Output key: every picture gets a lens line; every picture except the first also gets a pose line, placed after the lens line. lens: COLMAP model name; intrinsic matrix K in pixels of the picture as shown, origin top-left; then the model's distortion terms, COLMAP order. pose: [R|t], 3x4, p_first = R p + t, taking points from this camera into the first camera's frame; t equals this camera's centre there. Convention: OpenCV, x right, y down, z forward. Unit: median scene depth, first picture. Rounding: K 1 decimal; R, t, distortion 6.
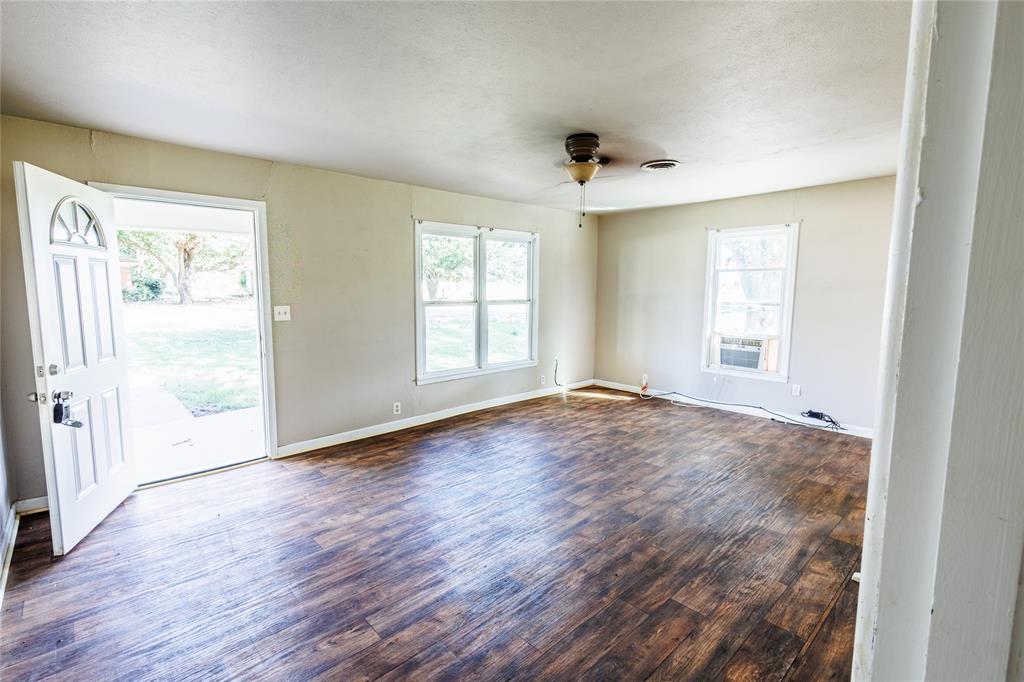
lens RADIAL K [[469.1, 0, 510.9], [0, 469.1, 339.9], [0, 0, 1]] dist [0.007973, -0.000669]
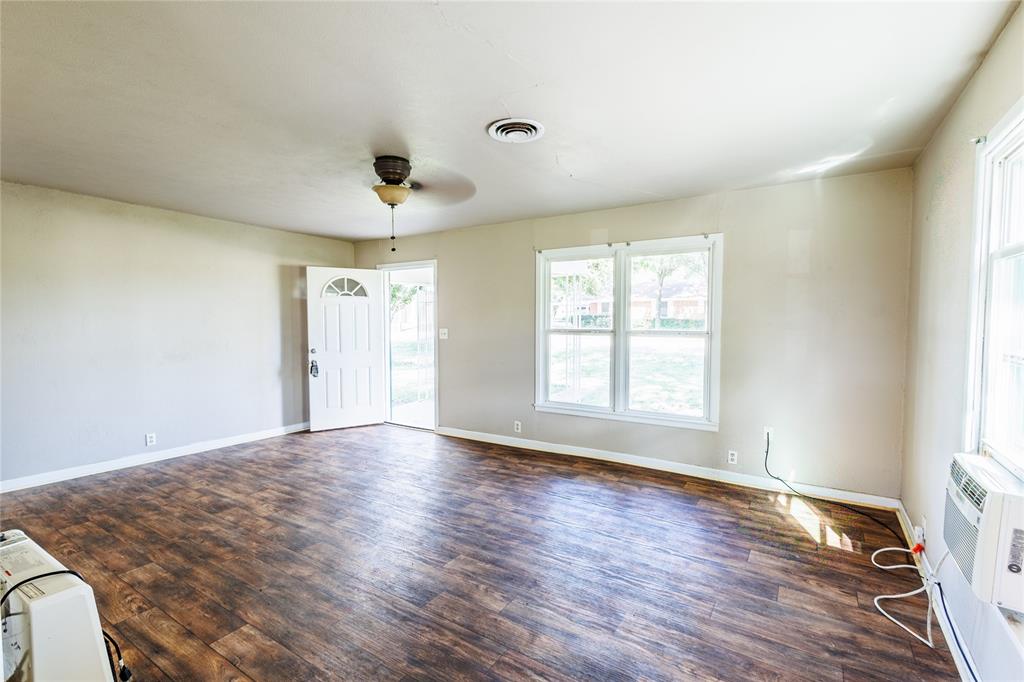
lens RADIAL K [[469.1, 0, 510.9], [0, 469.1, 339.9], [0, 0, 1]] dist [0.007973, -0.000669]
pose [[0.246731, 0.042901, -0.968134, 0.905543], [-0.104695, 0.994352, 0.017382, -0.079930], [0.963412, 0.097070, 0.249829, 0.796263]]
